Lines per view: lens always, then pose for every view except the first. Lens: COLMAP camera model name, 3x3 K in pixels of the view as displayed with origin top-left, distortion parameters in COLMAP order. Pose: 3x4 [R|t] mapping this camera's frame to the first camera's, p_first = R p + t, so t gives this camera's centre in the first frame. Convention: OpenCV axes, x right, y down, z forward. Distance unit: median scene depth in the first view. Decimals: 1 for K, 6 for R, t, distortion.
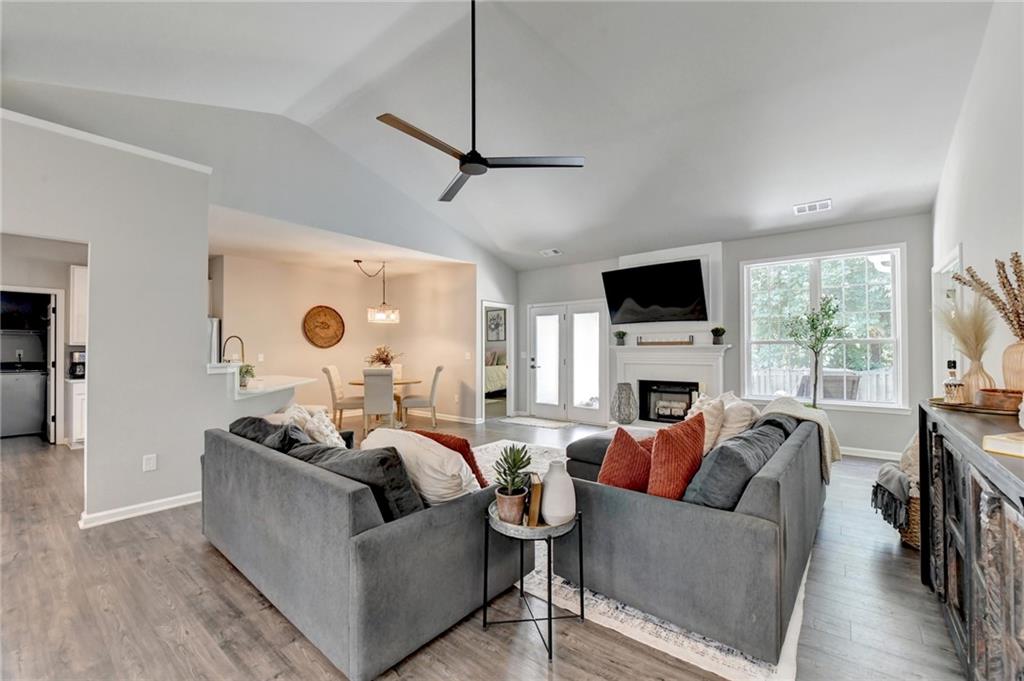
lens RADIAL K [[420.4, 0, 509.4], [0, 420.4, 340.0], [0, 0, 1]] dist [-0.010687, -0.000152]
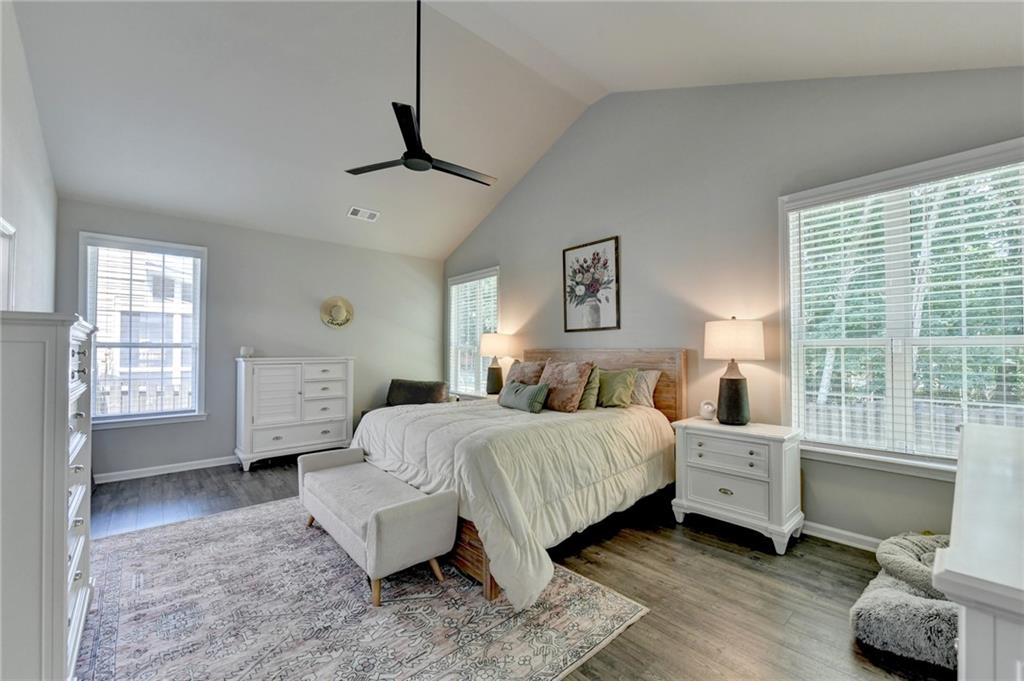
lens RADIAL K [[420.4, 0, 515.3], [0, 420.4, 339.6], [0, 0, 1]] dist [-0.010687, -0.000152]
pose [[0.986973, -0.000165, -0.160886, -0.037479], [-0.000142, 0.999998, -0.001900, 0.010427], [0.160886, 0.001898, 0.986971, 0.649705]]
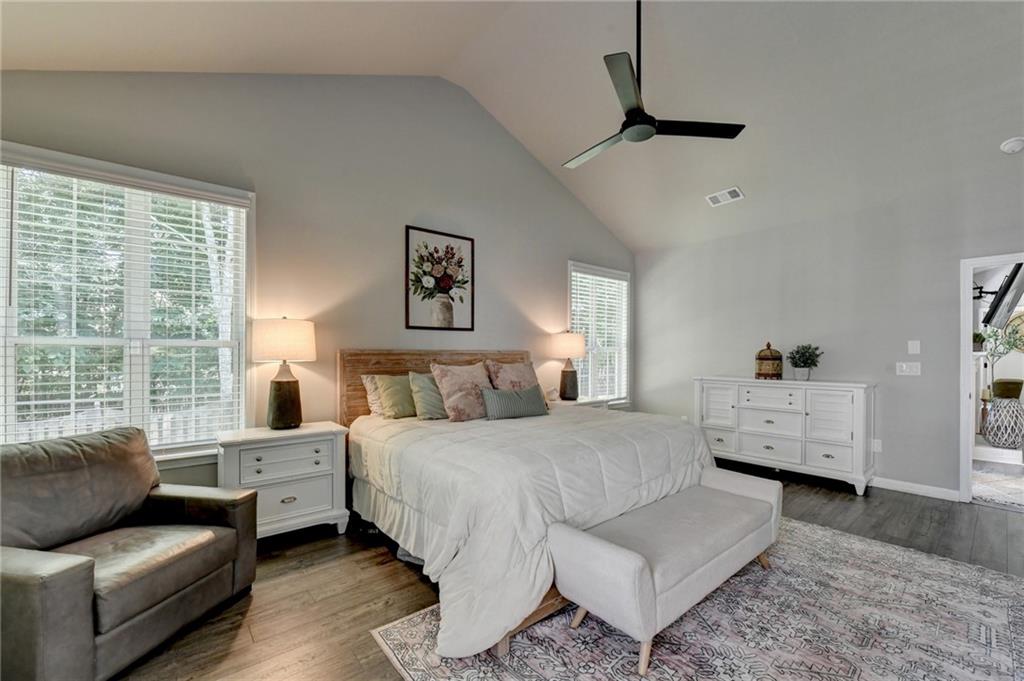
lens RADIAL K [[420.4, 0, 519.0], [0, 420.4, 358.7], [0, 0, 1]] dist [-0.010687, -0.000152]
pose [[0.166041, -0.009605, 0.986072, -0.340475], [-0.030149, 0.999436, 0.014812, 0.017718], [-0.985658, -0.032189, 0.165658, 0.897463]]
